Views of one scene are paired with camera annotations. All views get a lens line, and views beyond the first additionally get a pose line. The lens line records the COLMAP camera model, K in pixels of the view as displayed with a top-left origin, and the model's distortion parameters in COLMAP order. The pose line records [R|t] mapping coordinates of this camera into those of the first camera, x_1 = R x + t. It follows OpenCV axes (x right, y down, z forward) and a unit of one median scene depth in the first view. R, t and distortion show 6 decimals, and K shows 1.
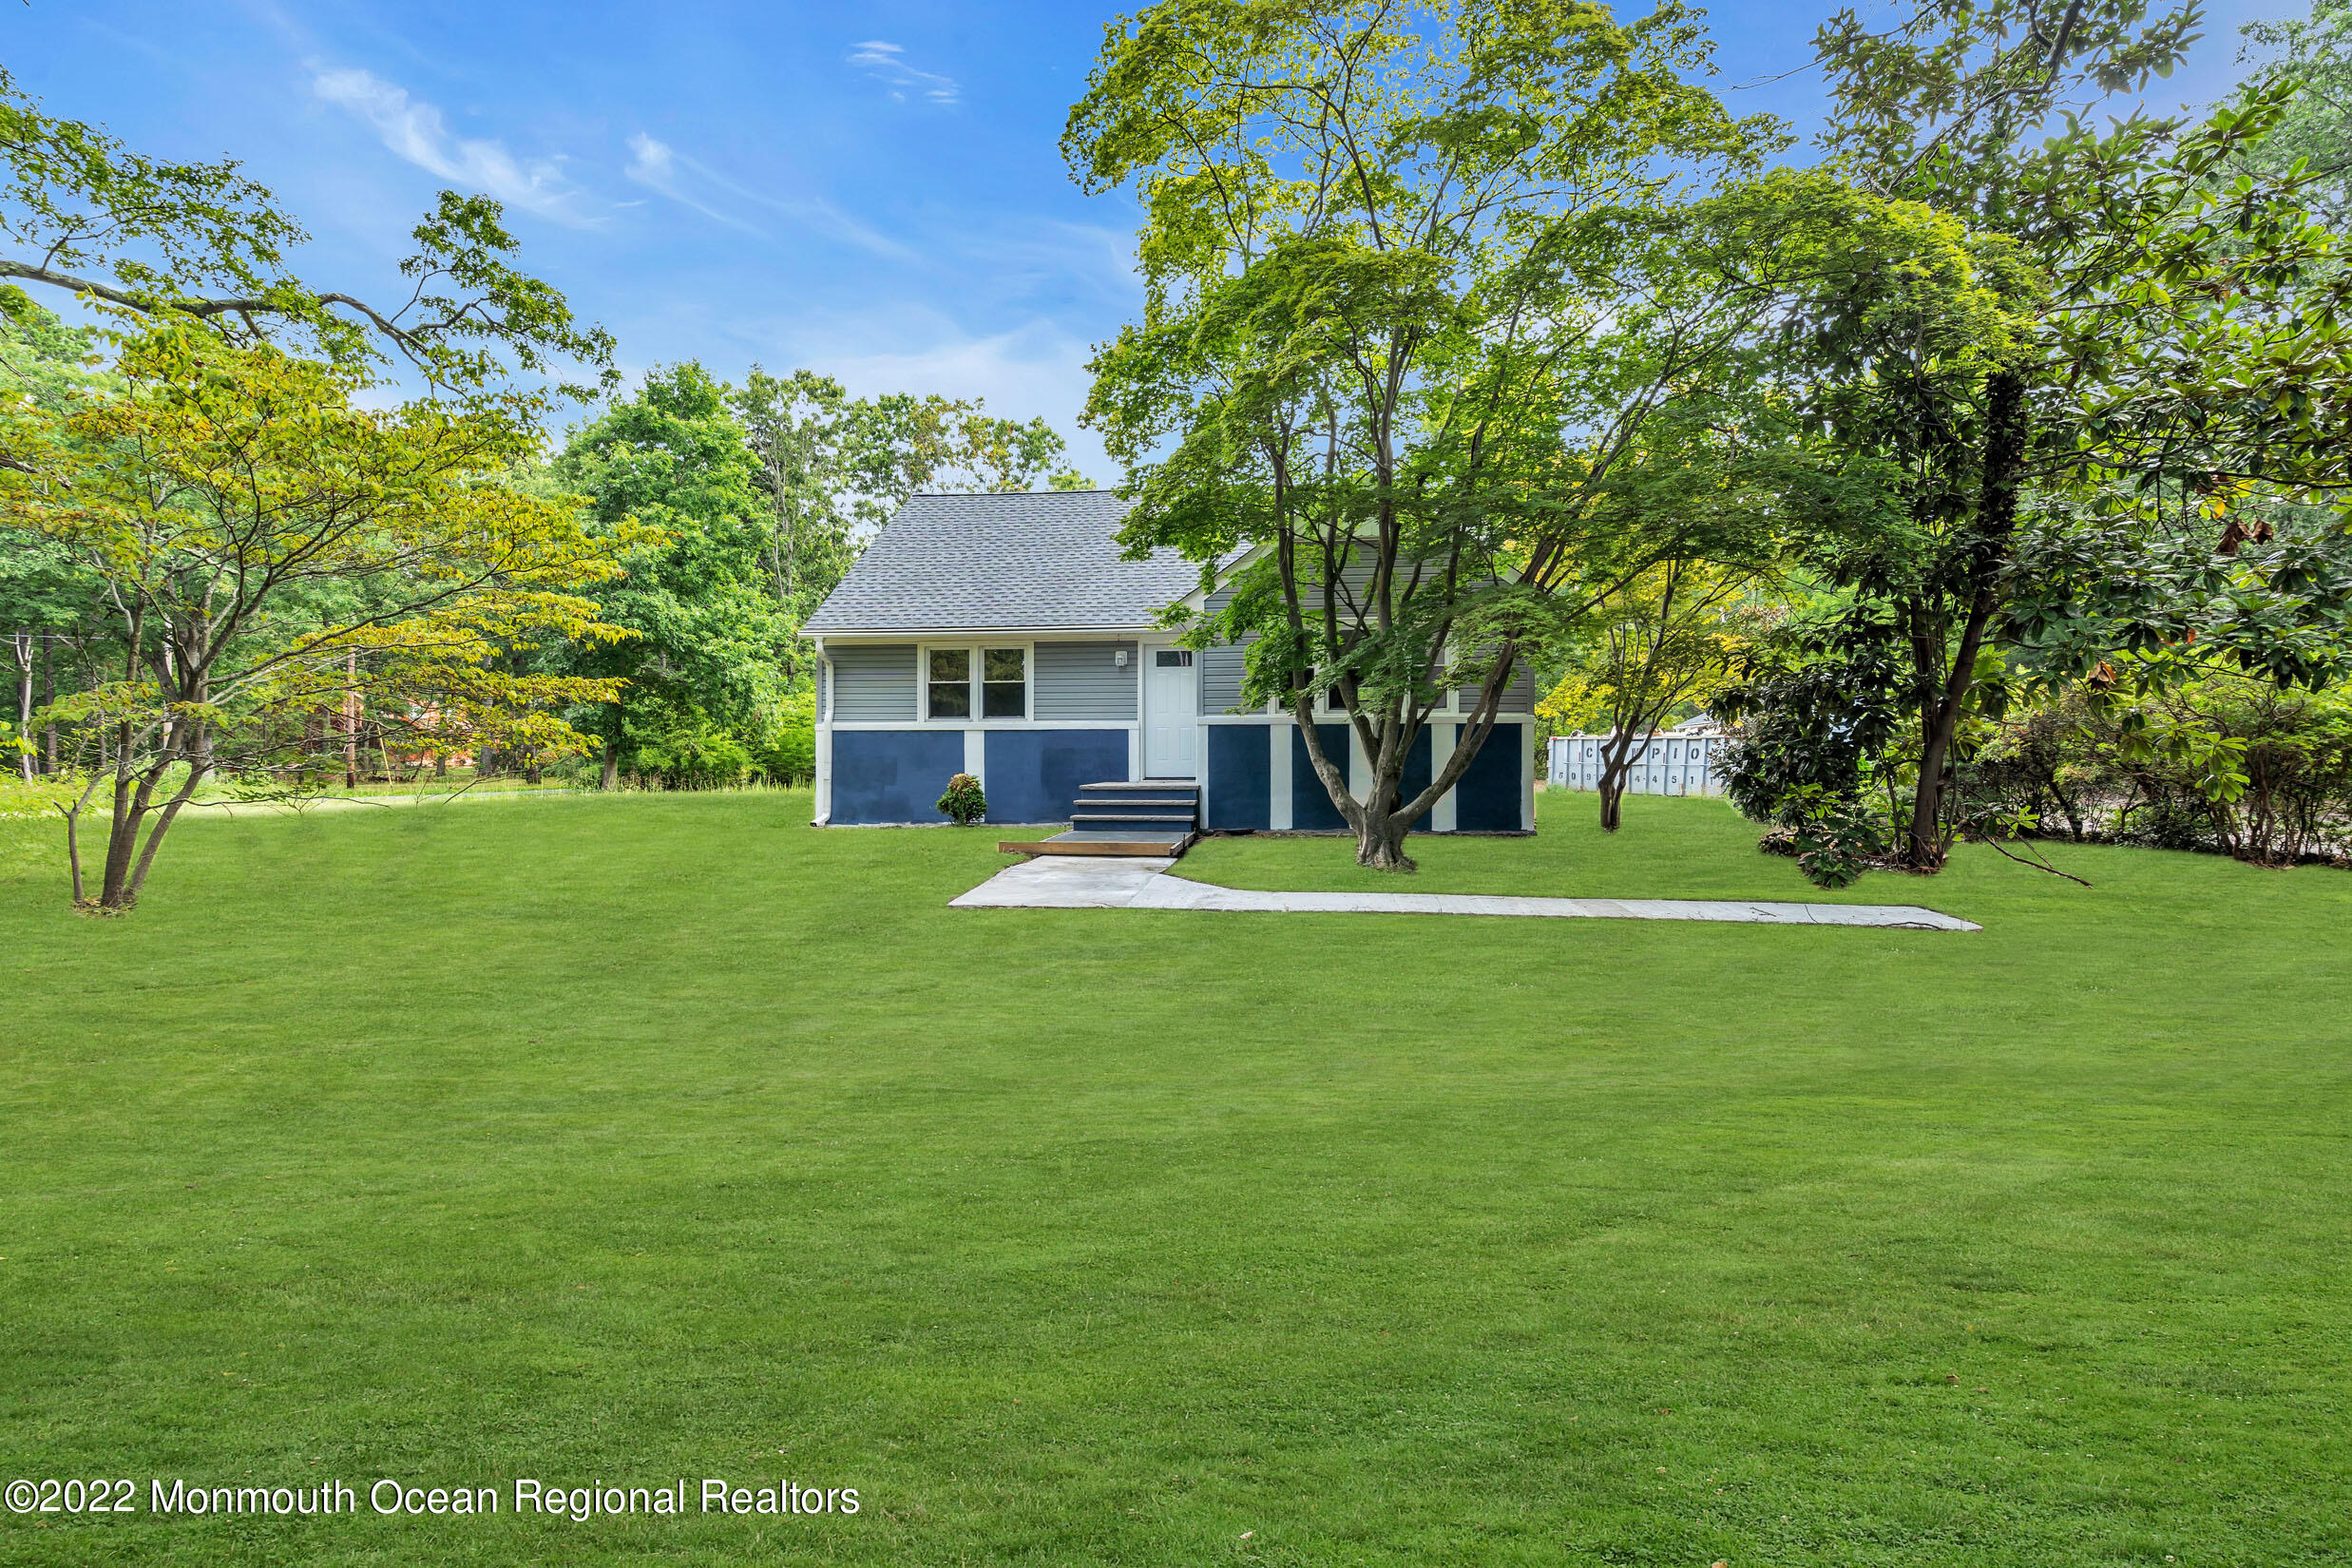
lens RADIAL K [[1108.9, 0, 1174.6], [0, 1108.9, 781.5], [0, 0, 1]] dist [-0.000042, 0.000401]
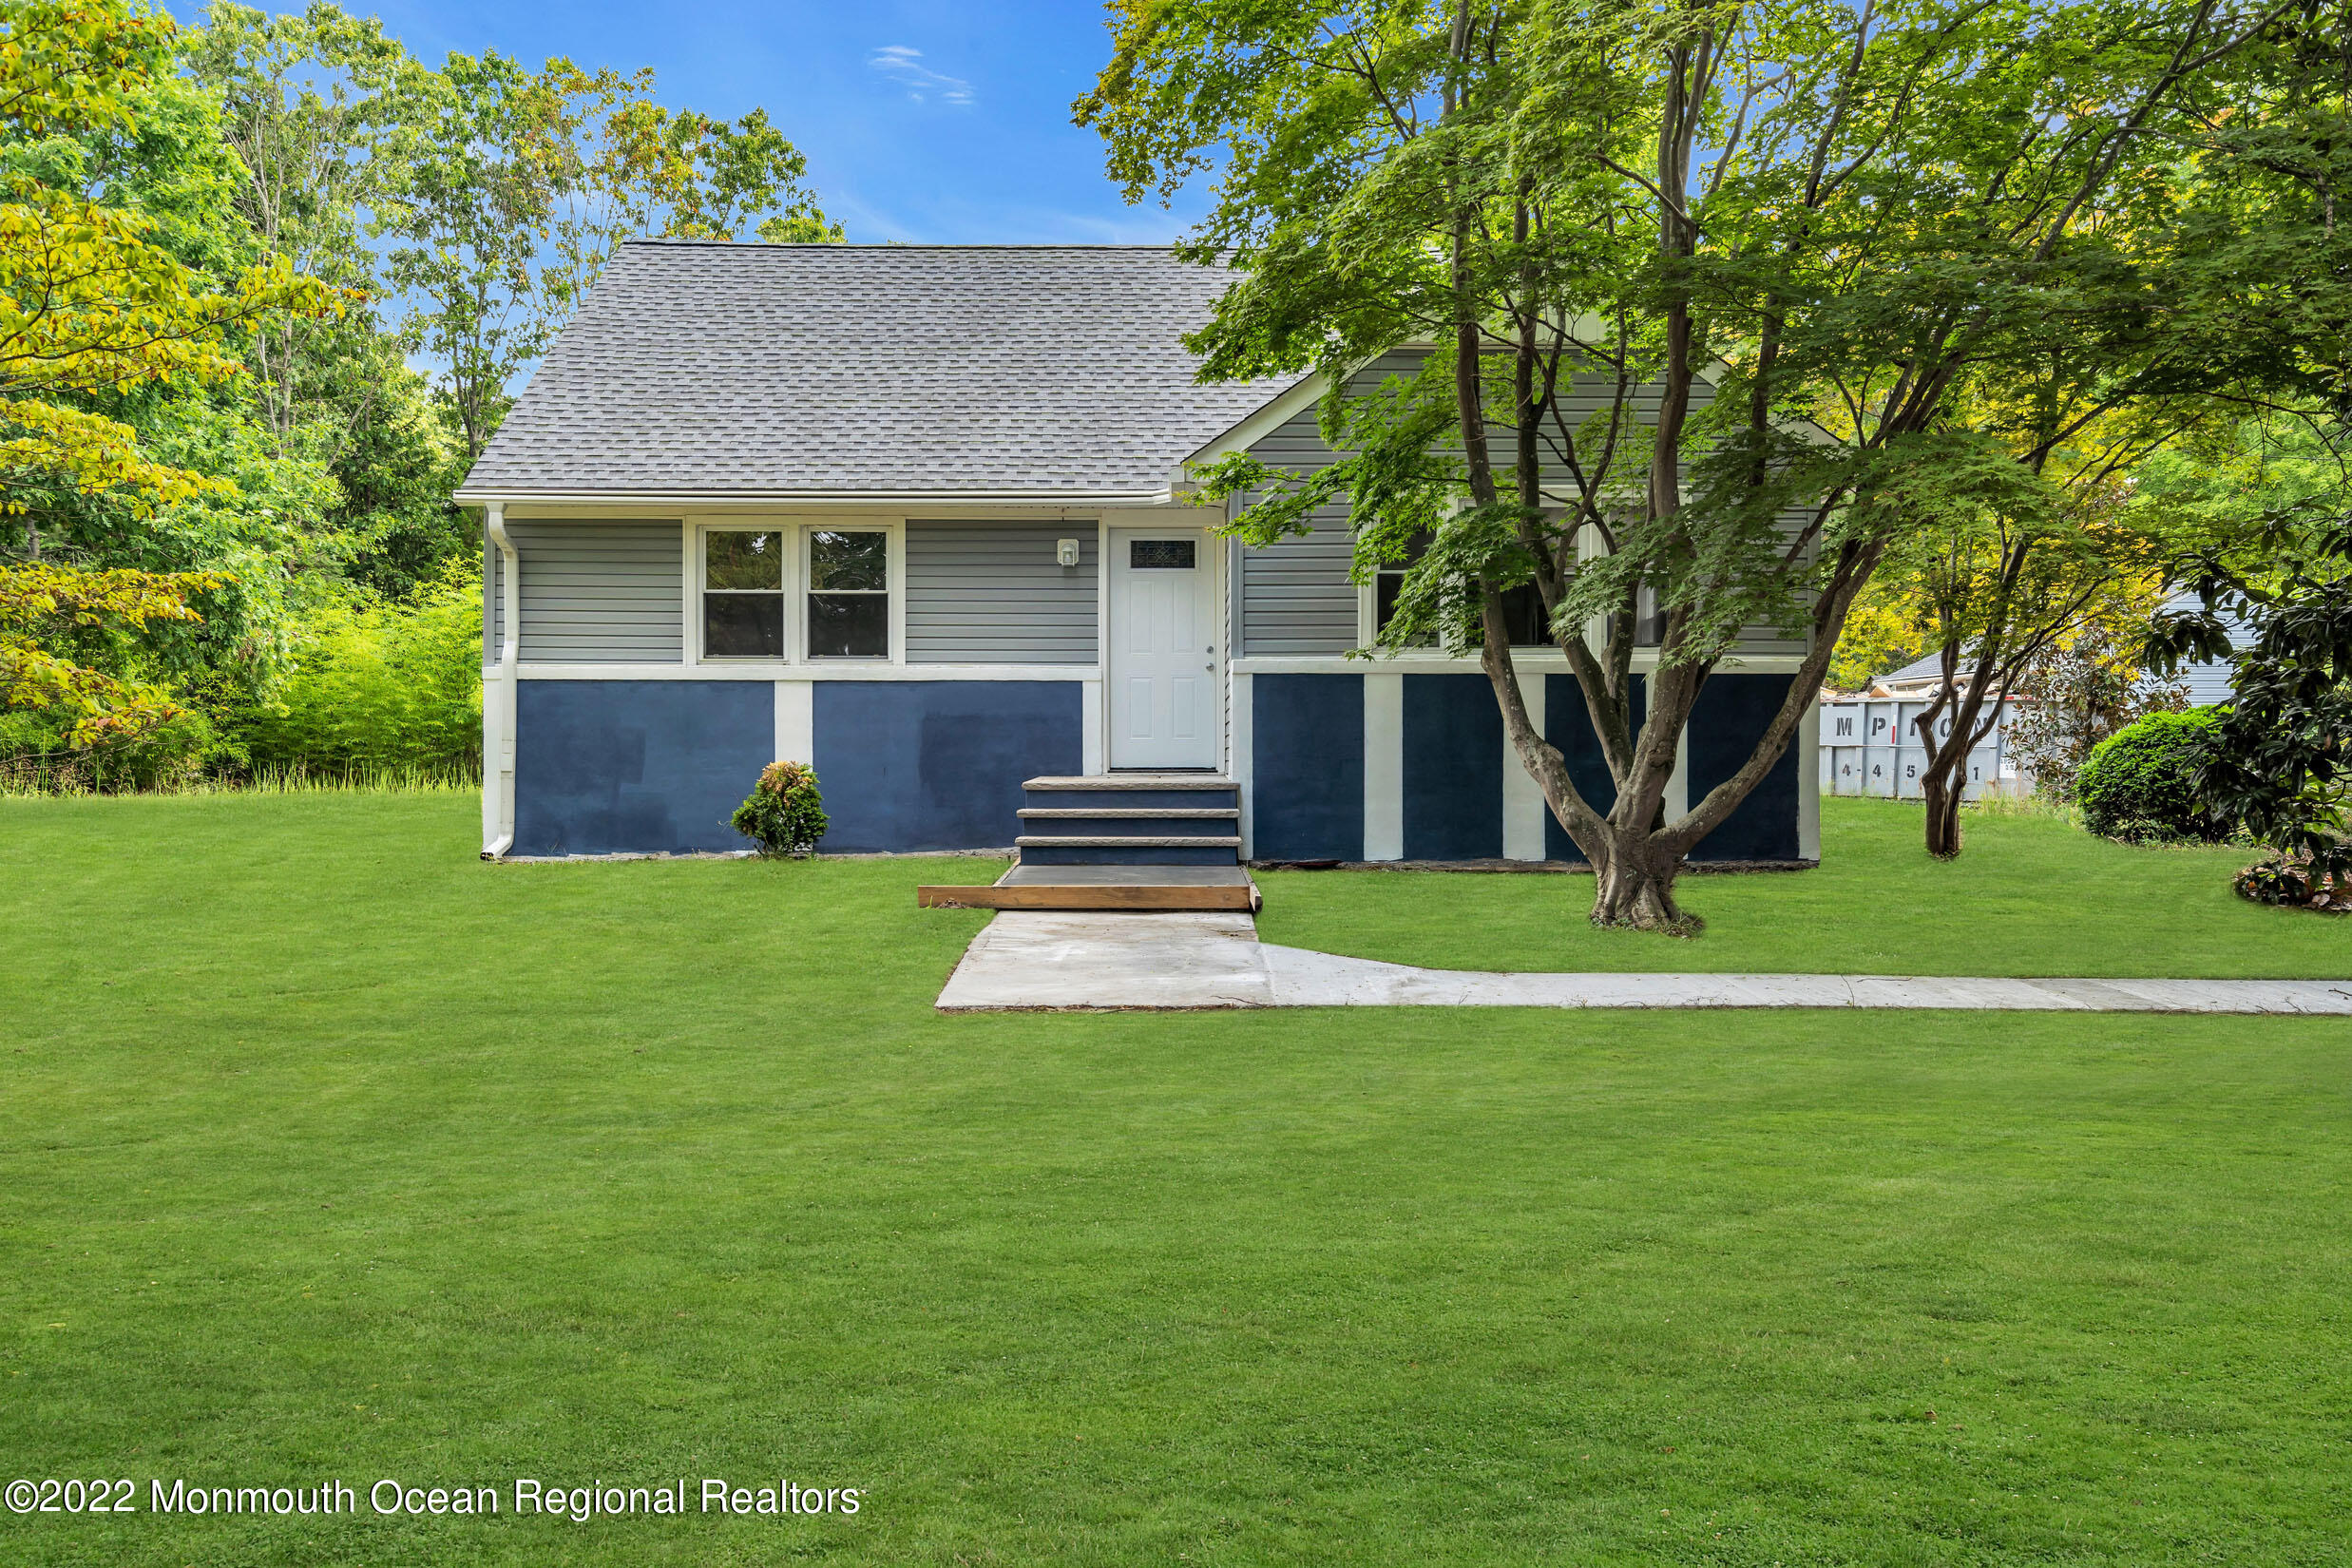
lens RADIAL K [[1953.6, 0, 1170.8], [0, 1953.6, 780.7], [0, 0, 1]] dist [0.024183, -0.011938]
pose [[0.991193, -0.001015, 0.132425, -0.141678], [0.000560, 0.999994, 0.003470, -0.000536], [-0.132427, -0.003365, 0.991187, 0.031753]]
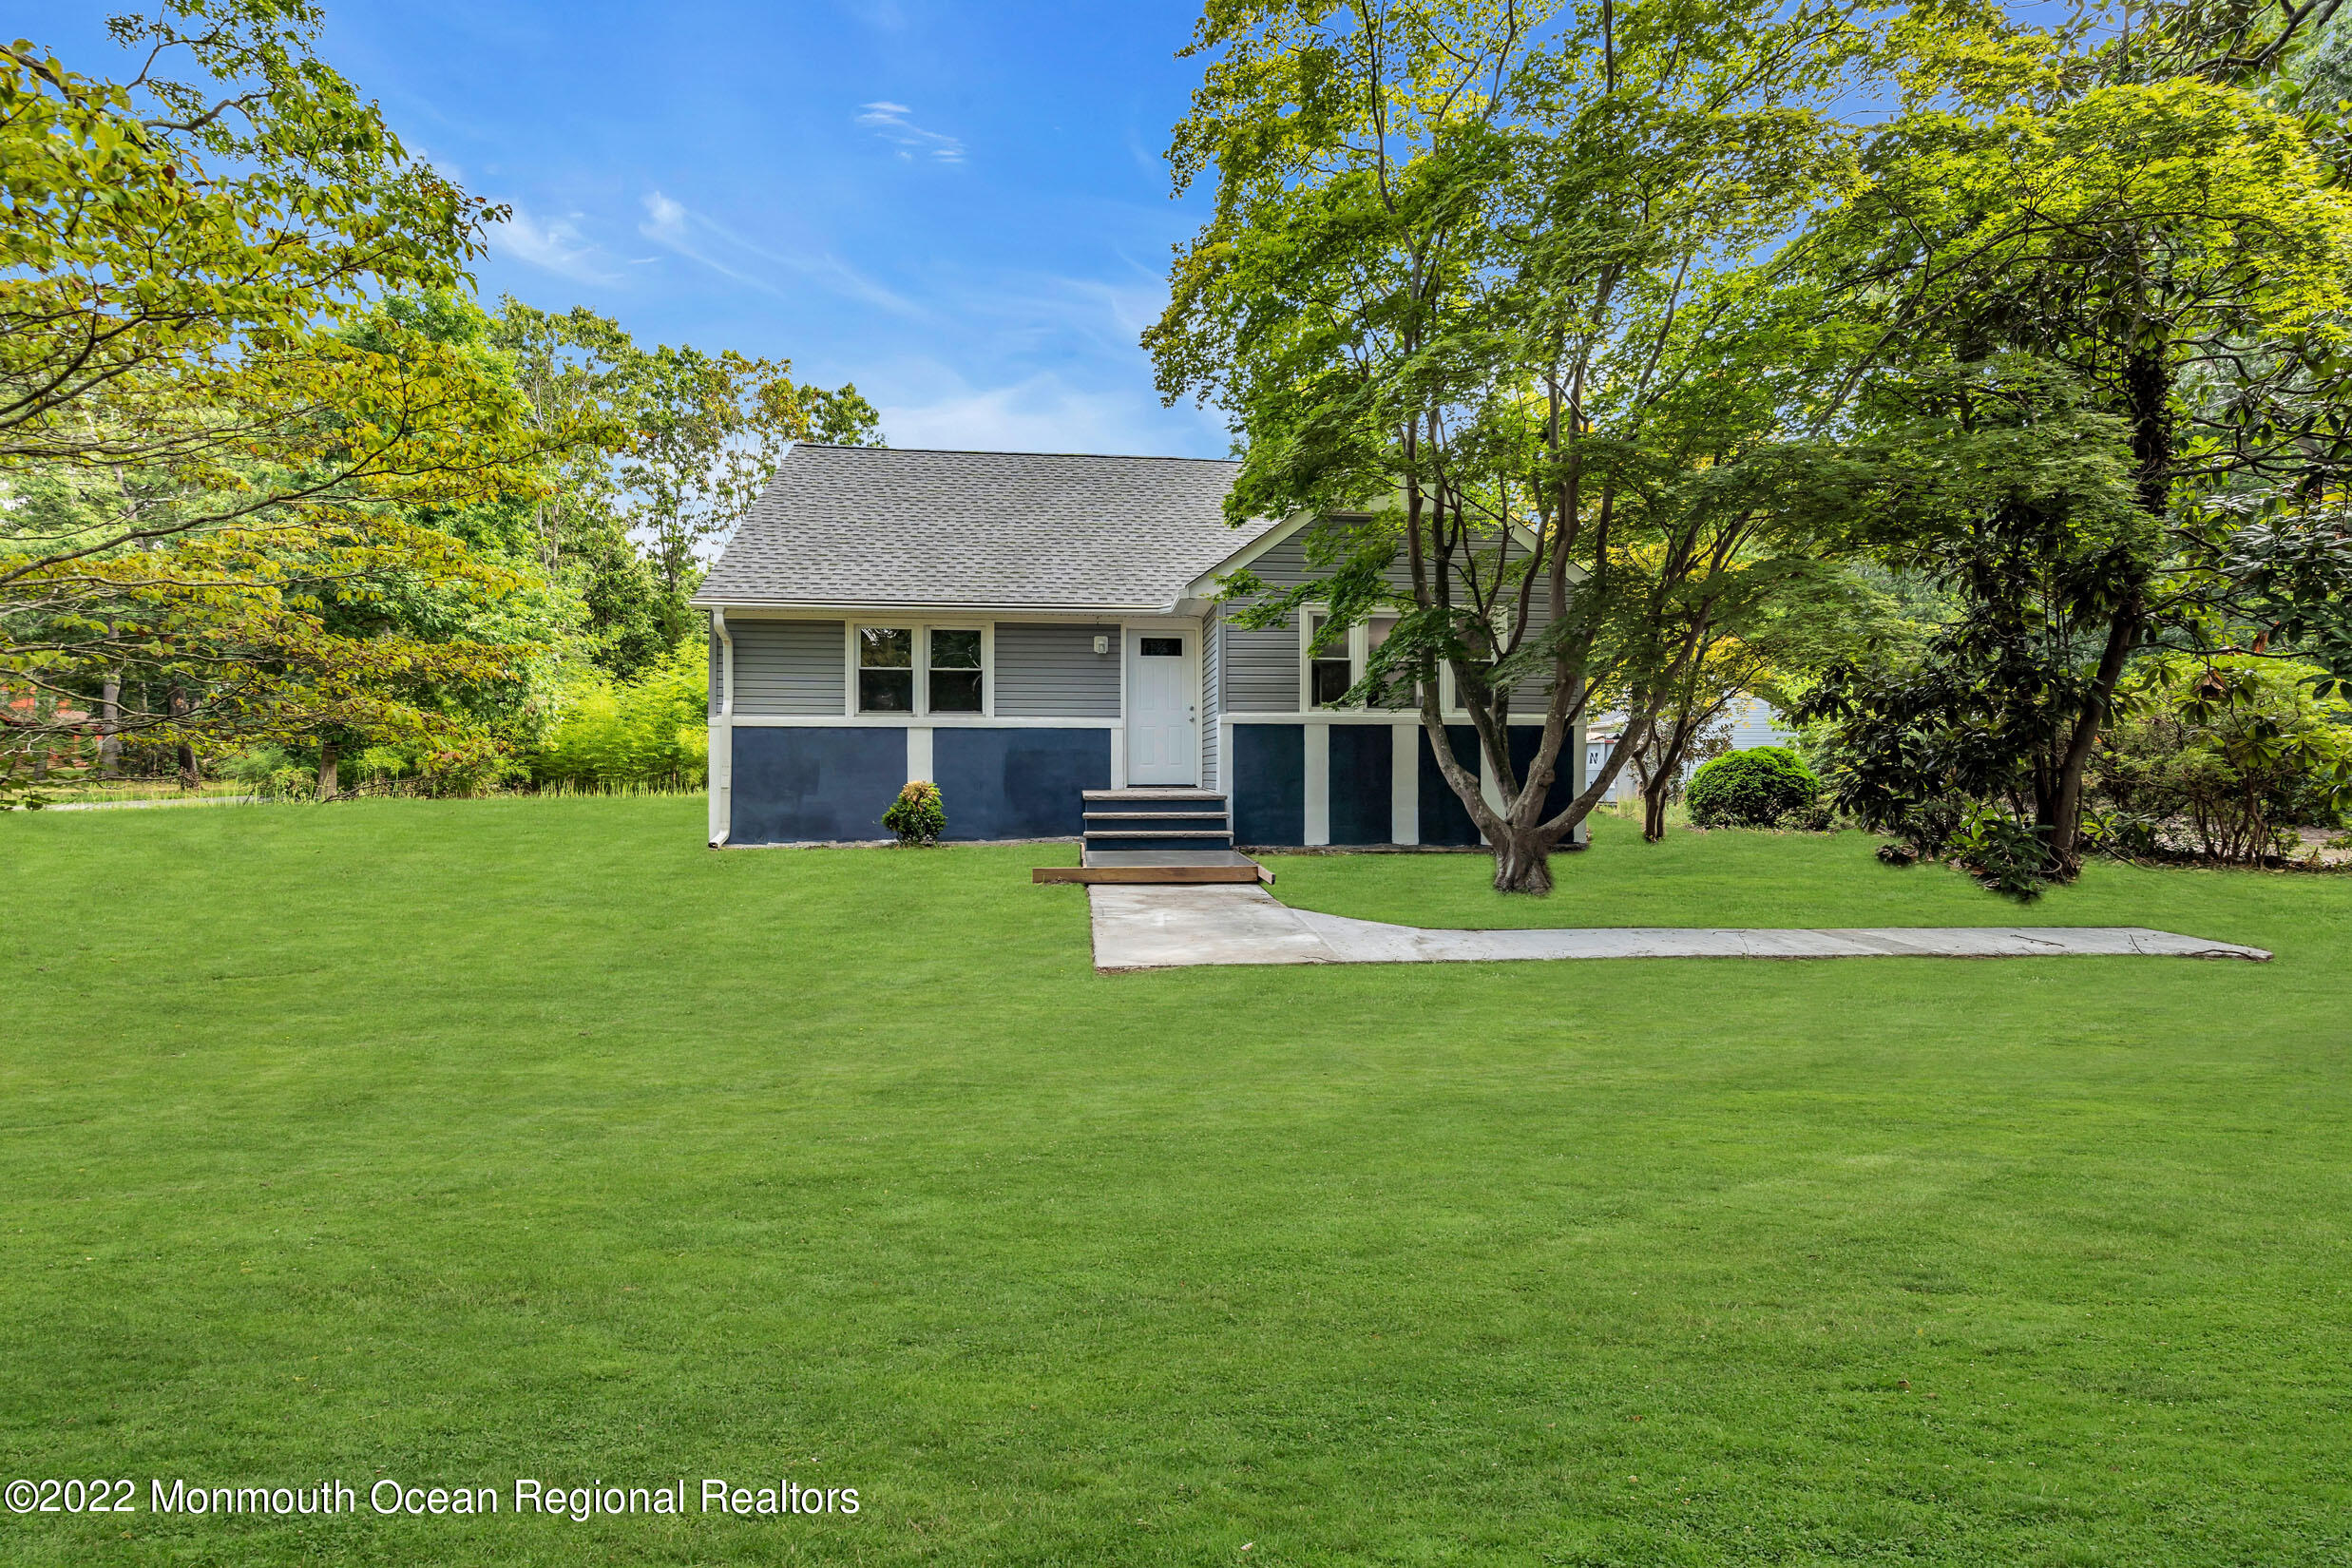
lens RADIAL K [[1095.5, 0, 1178.5], [0, 1095.5, 782.4], [0, 0, 1]] dist [-0.000103, 0.000460]
pose [[0.972829, -0.001640, 0.231518, -0.207508], [0.001743, 0.999998, -0.000239, -0.005659], [-0.231517, 0.000636, 0.972831, 0.189087]]
